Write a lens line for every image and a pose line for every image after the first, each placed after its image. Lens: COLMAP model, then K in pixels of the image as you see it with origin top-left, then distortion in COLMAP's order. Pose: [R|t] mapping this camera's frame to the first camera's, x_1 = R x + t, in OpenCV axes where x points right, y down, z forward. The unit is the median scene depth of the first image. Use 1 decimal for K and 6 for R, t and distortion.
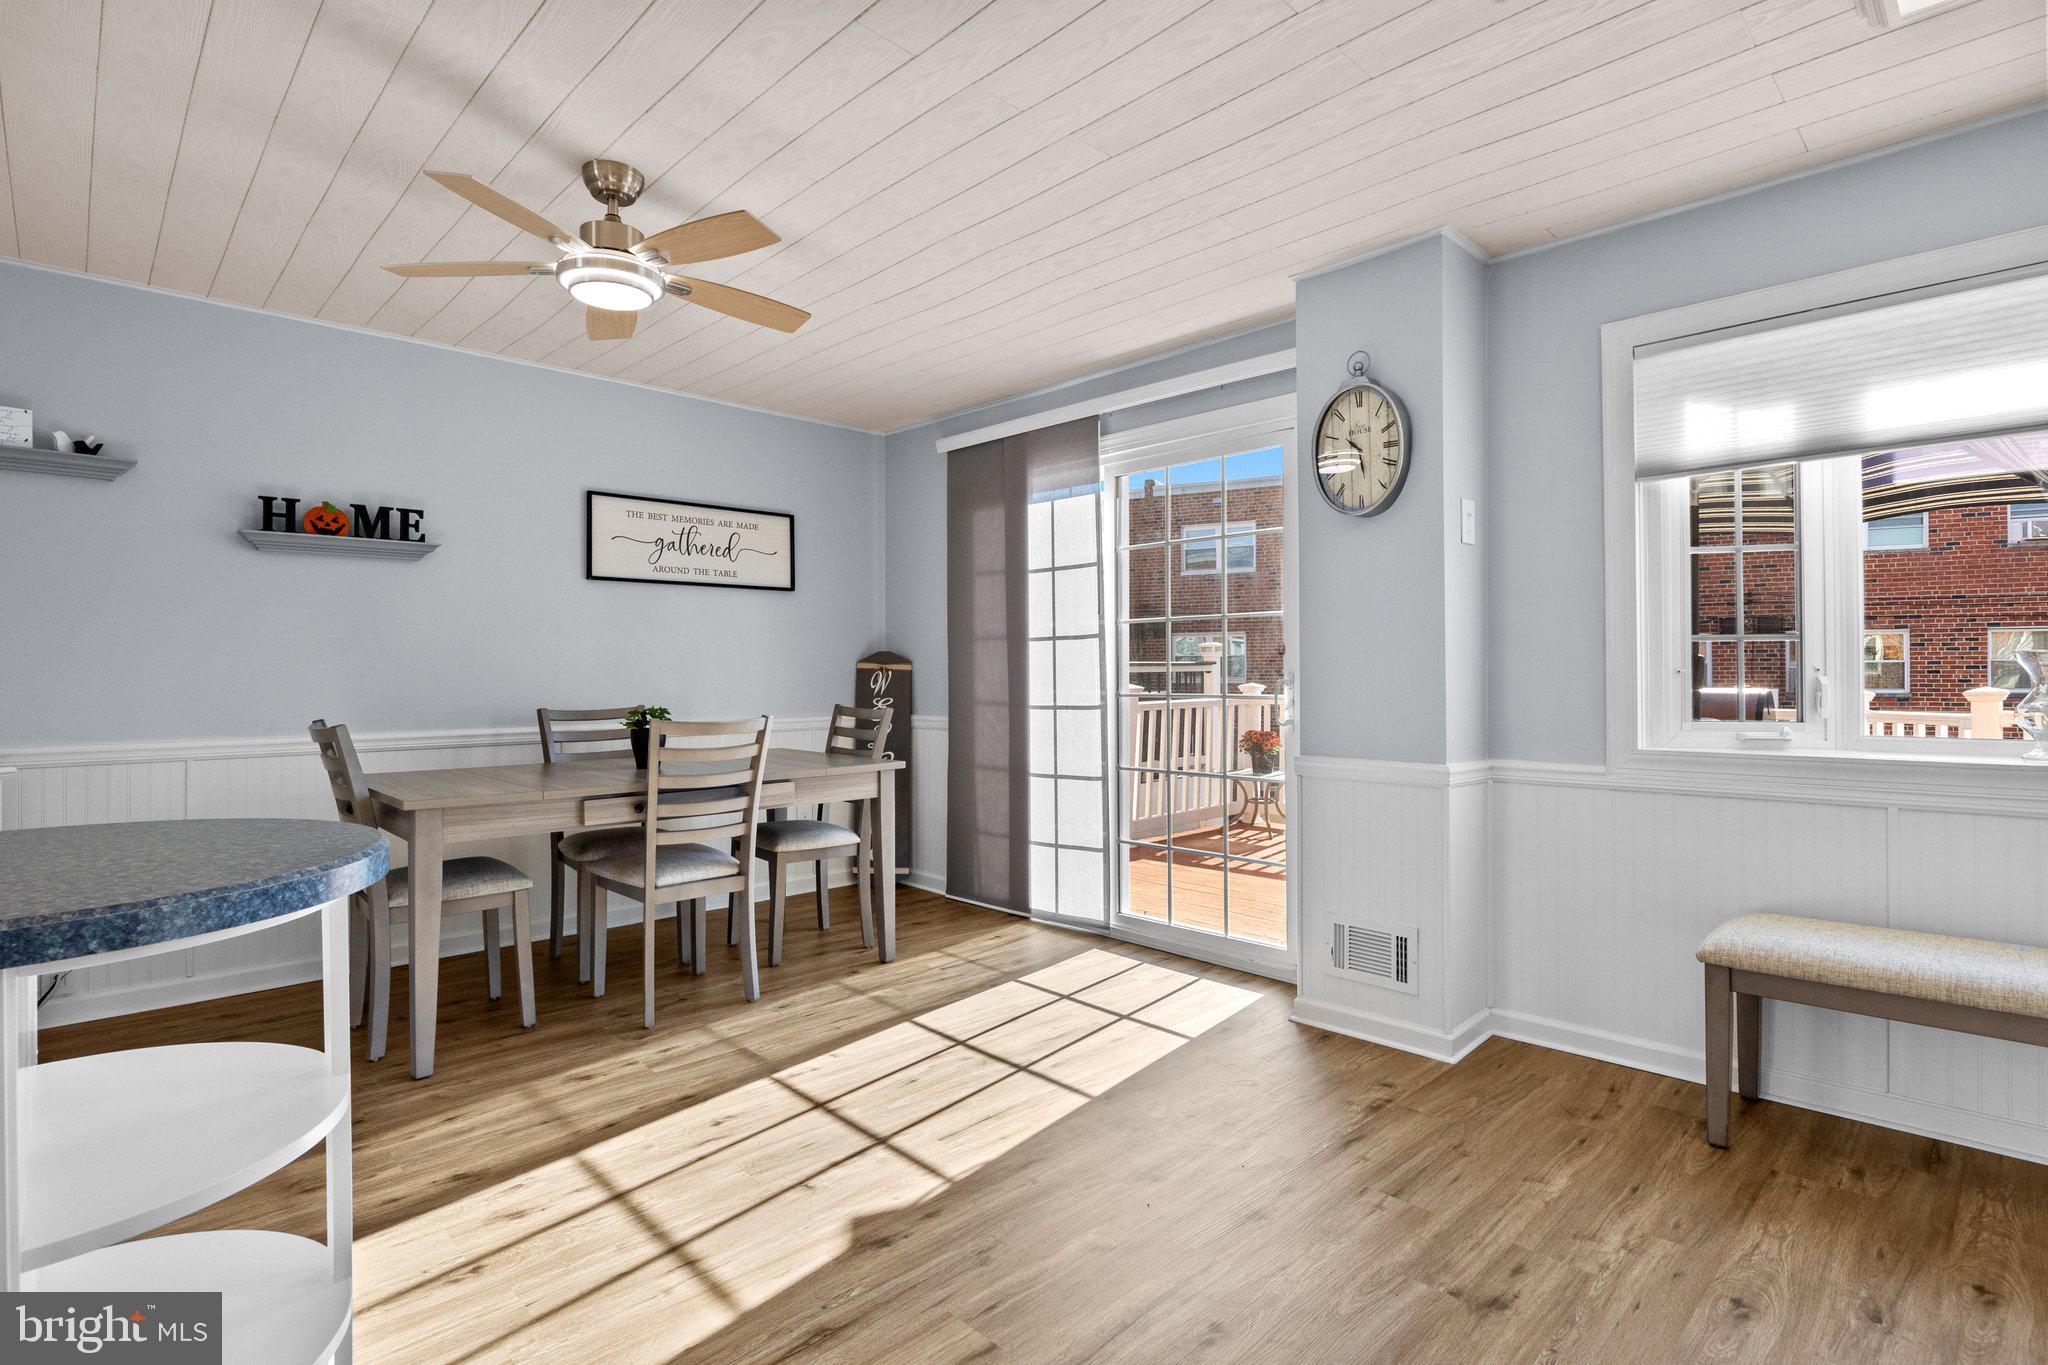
lens RADIAL K [[1011.1, 0, 1024.6], [0, 1011.1, 675.8], [0, 0, 1]] dist [-0.005900, -0.002205]
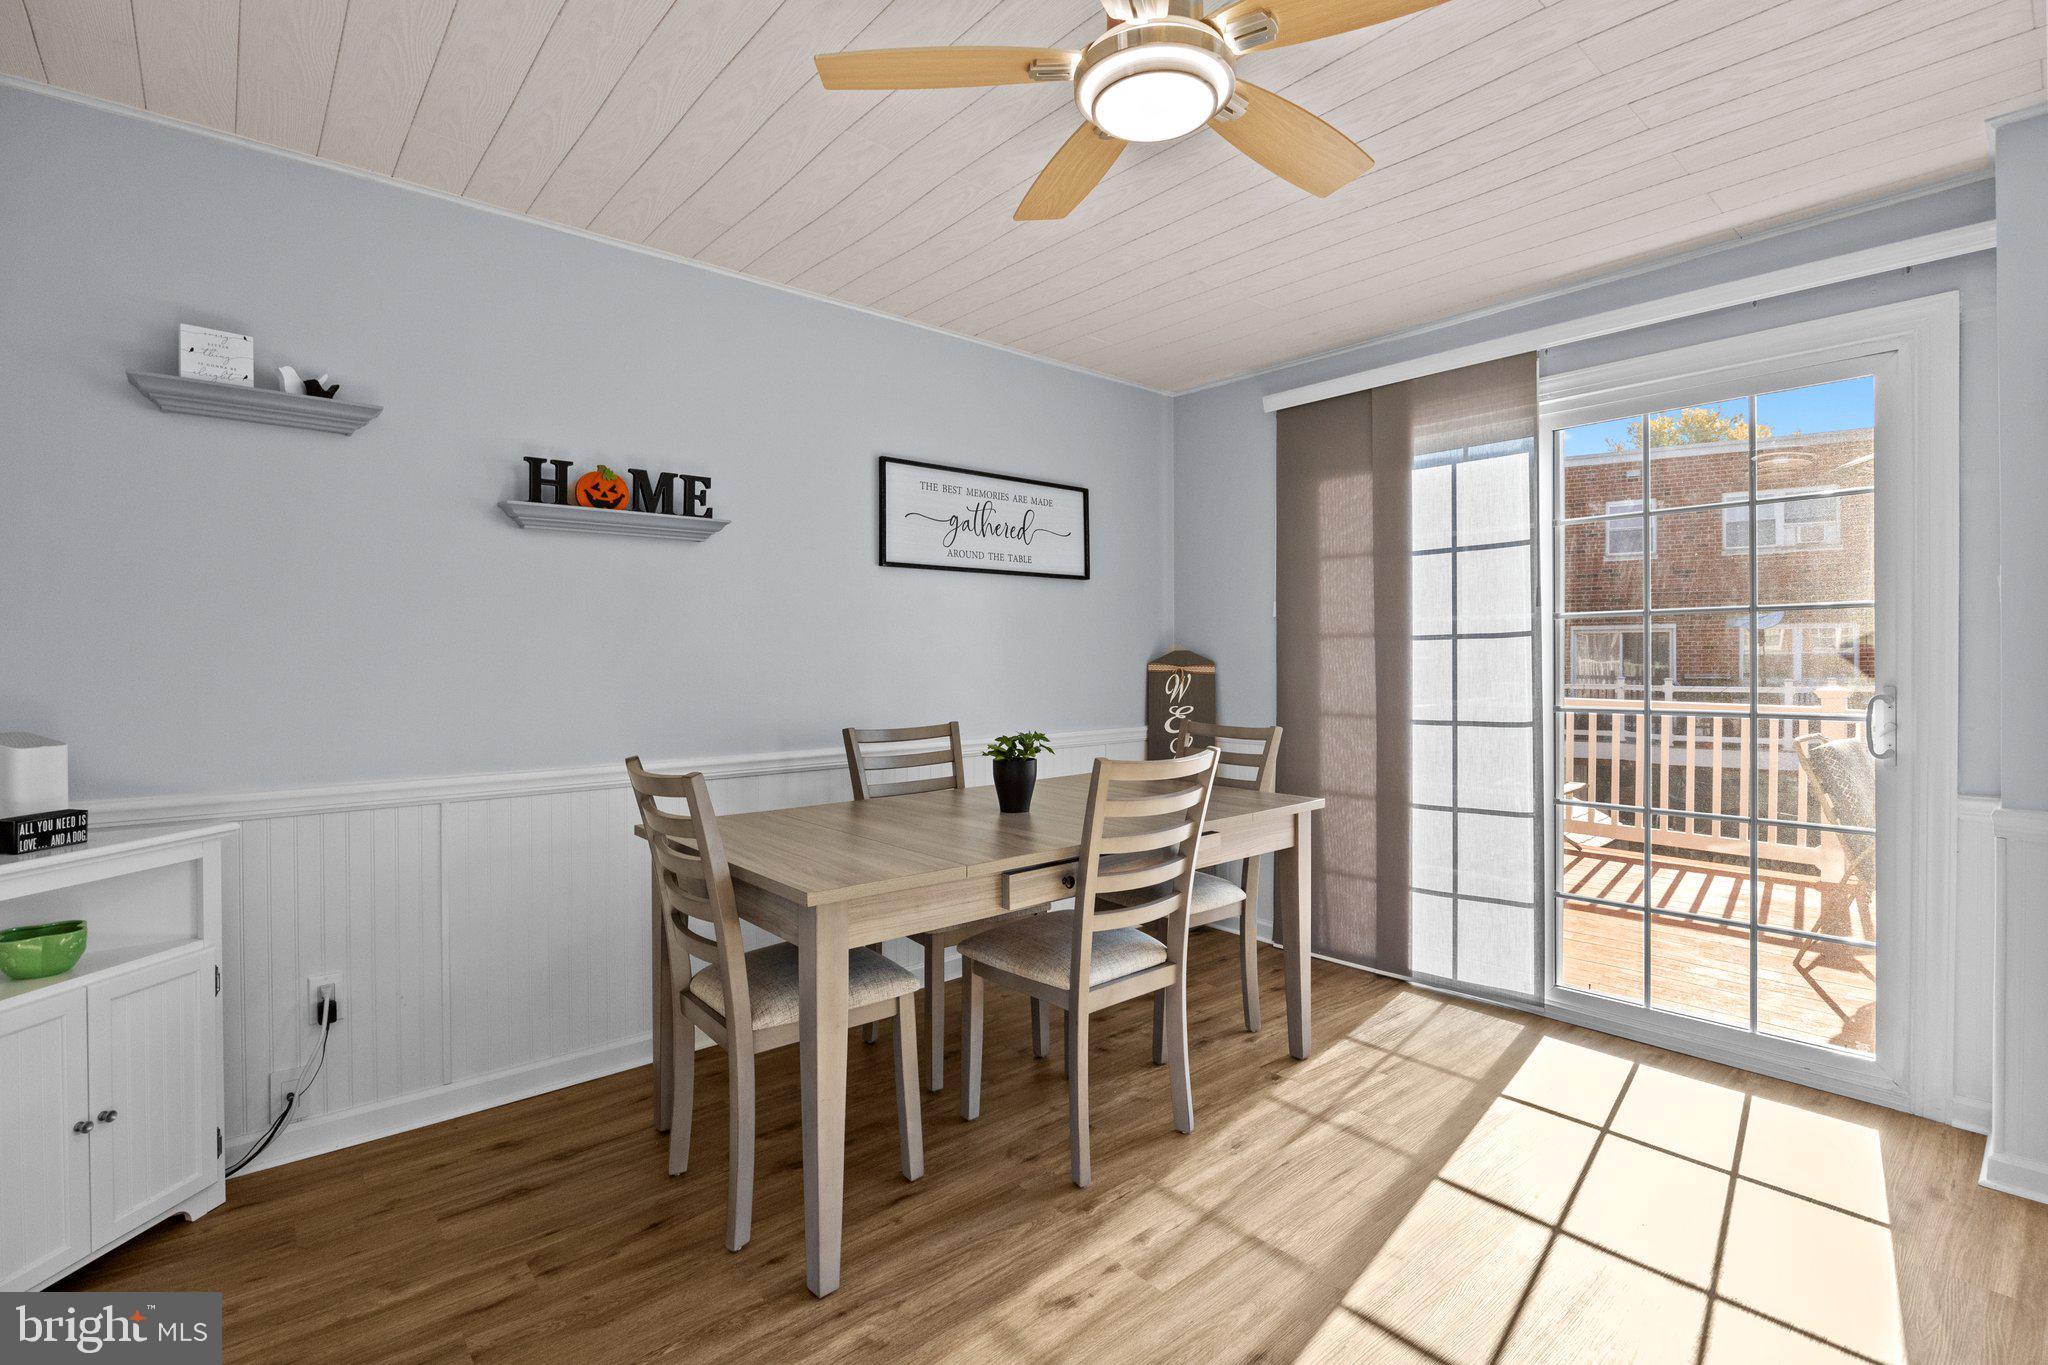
lens RADIAL K [[956.2, 0, 1026.5], [0, 956.2, 669.7], [0, 0, 1]] dist [-0.010277, -0.000913]
pose [[0.998518, -0.001386, -0.054401, -0.299273], [0.001690, 0.999983, 0.005543, -0.017303], [0.054392, -0.005627, 0.998504, 0.259062]]
